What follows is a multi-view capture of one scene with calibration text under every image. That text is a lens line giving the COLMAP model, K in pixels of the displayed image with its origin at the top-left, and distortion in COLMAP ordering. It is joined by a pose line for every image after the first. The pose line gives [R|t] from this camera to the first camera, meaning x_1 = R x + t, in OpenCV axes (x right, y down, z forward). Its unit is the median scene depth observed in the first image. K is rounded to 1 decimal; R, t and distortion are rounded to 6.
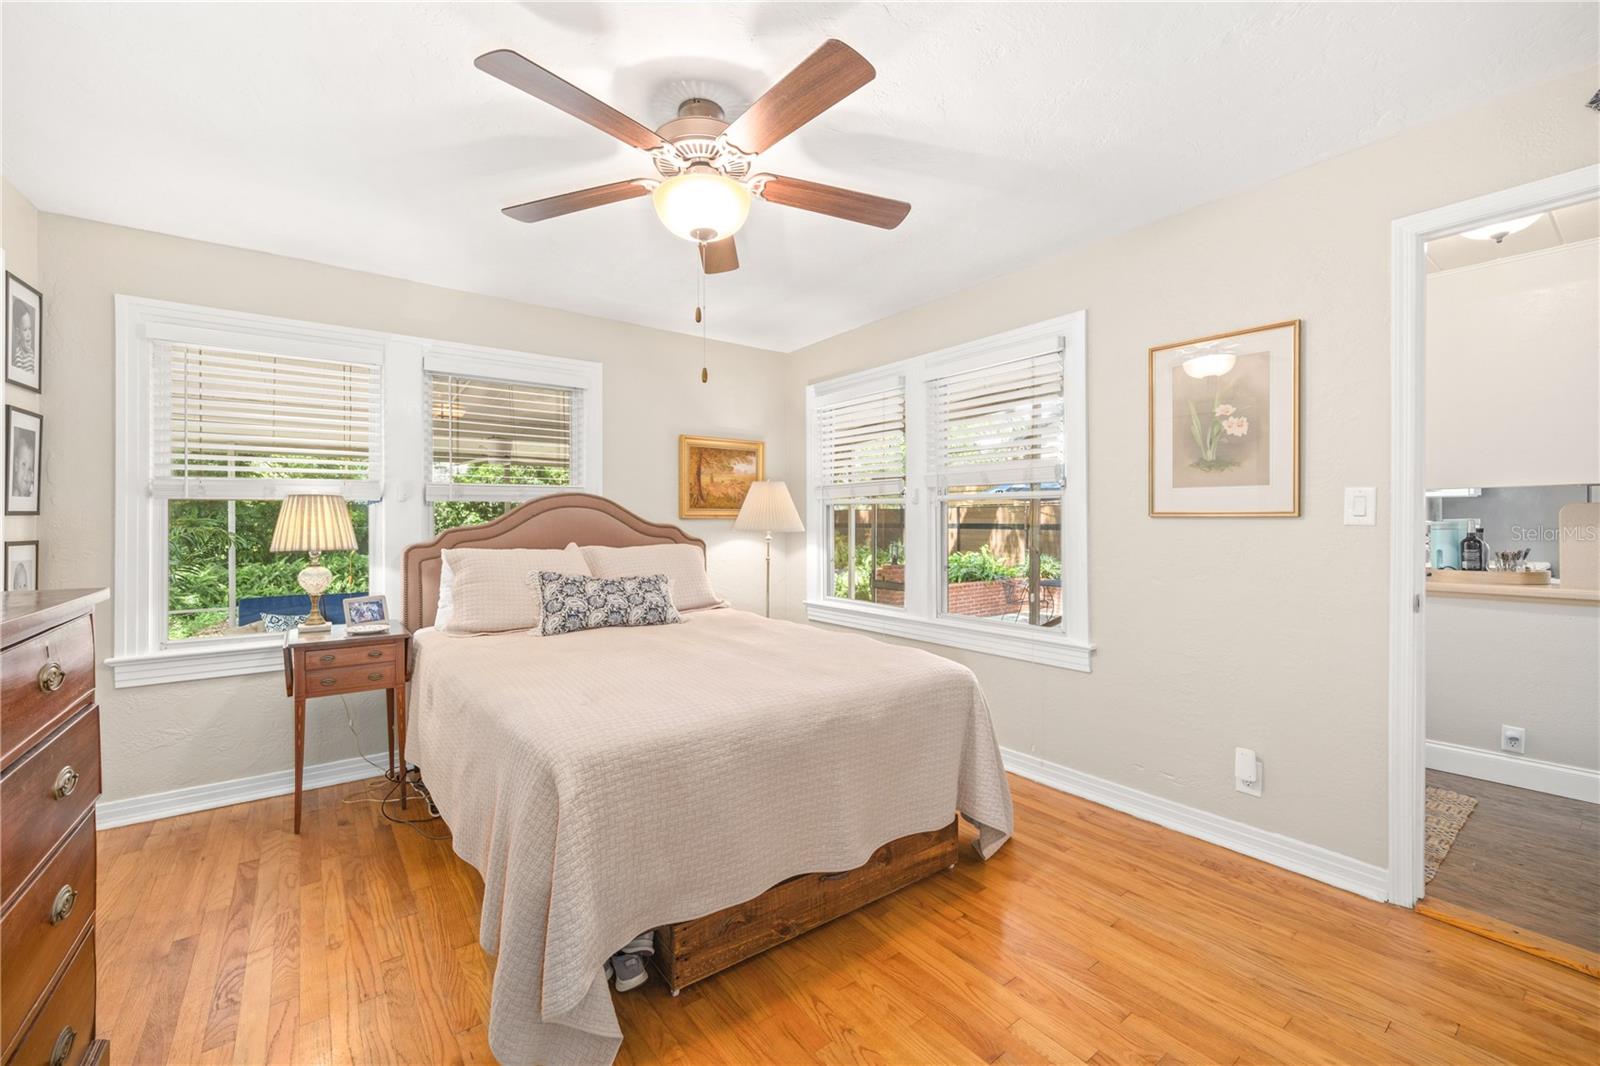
lens RADIAL K [[650.9, 0, 796.2], [0, 650.9, 525.3], [0, 0, 1]] dist [-0.009265, 0.000651]
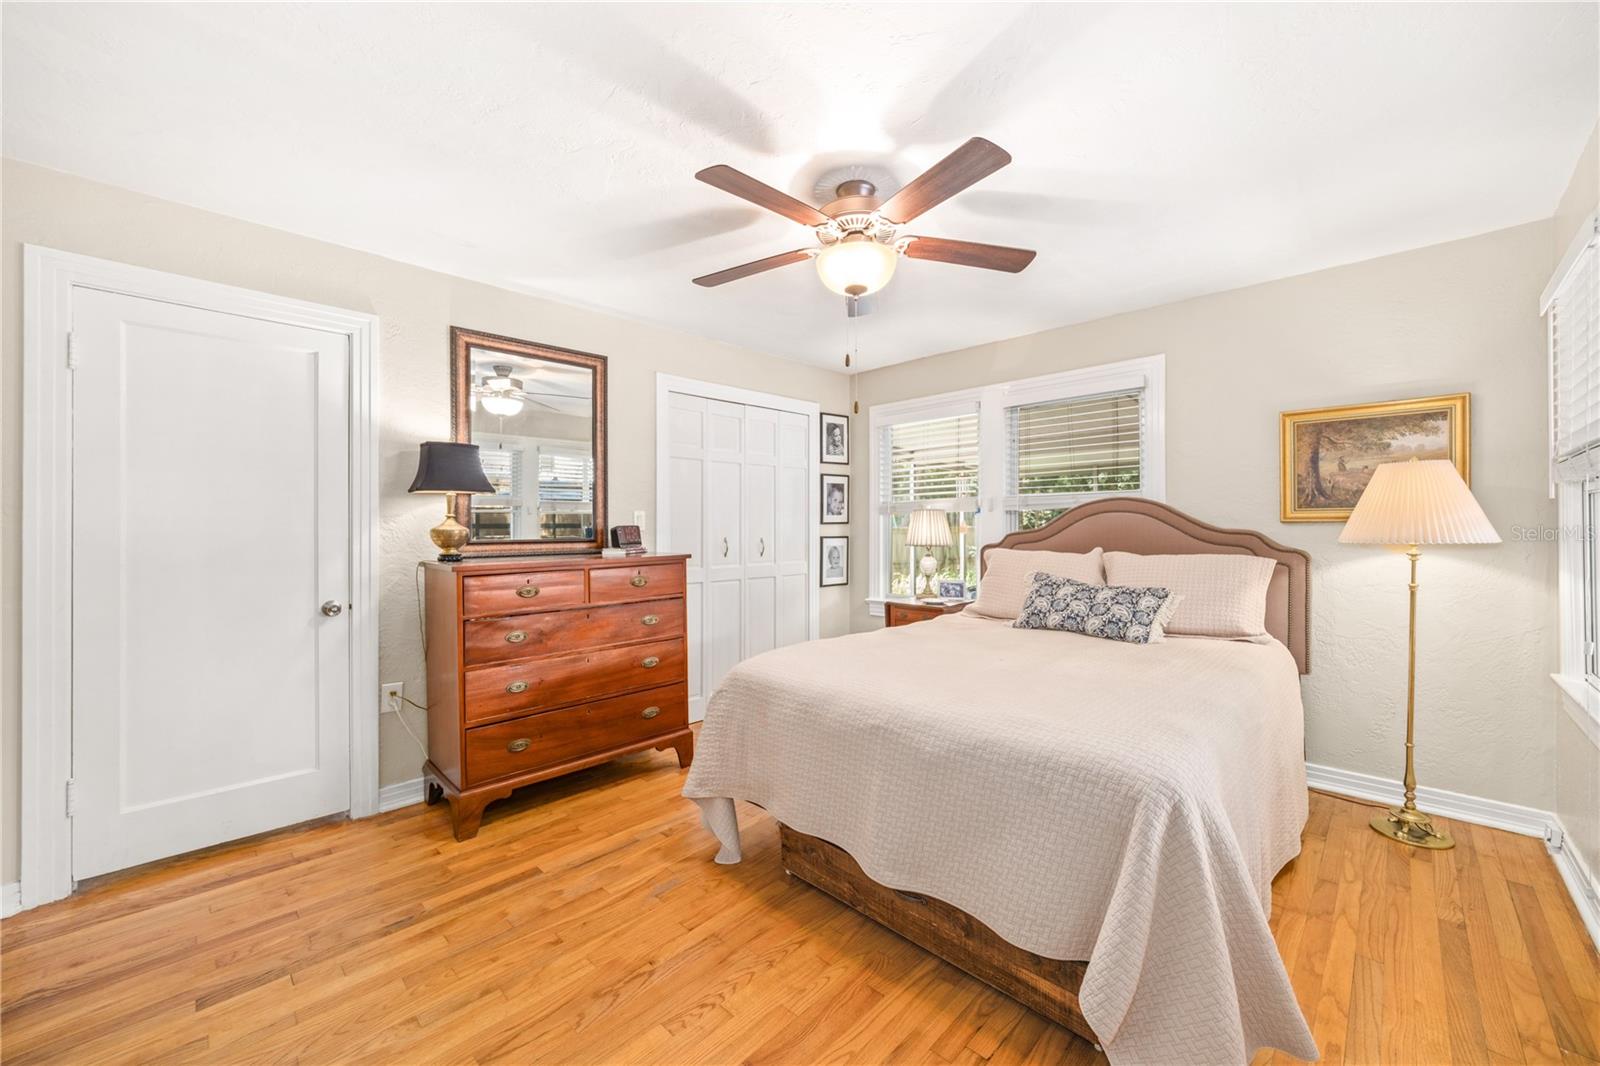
lens RADIAL K [[616.1, 0, 795.1], [0, 616.1, 530.0], [0, 0, 1]] dist [-0.013587, 0.003771]
pose [[0.152610, 0.006928, -0.988262, 0.621019], [-0.000331, 0.999976, 0.006959, -0.008515], [0.988286, -0.000734, 0.152609, 0.459944]]
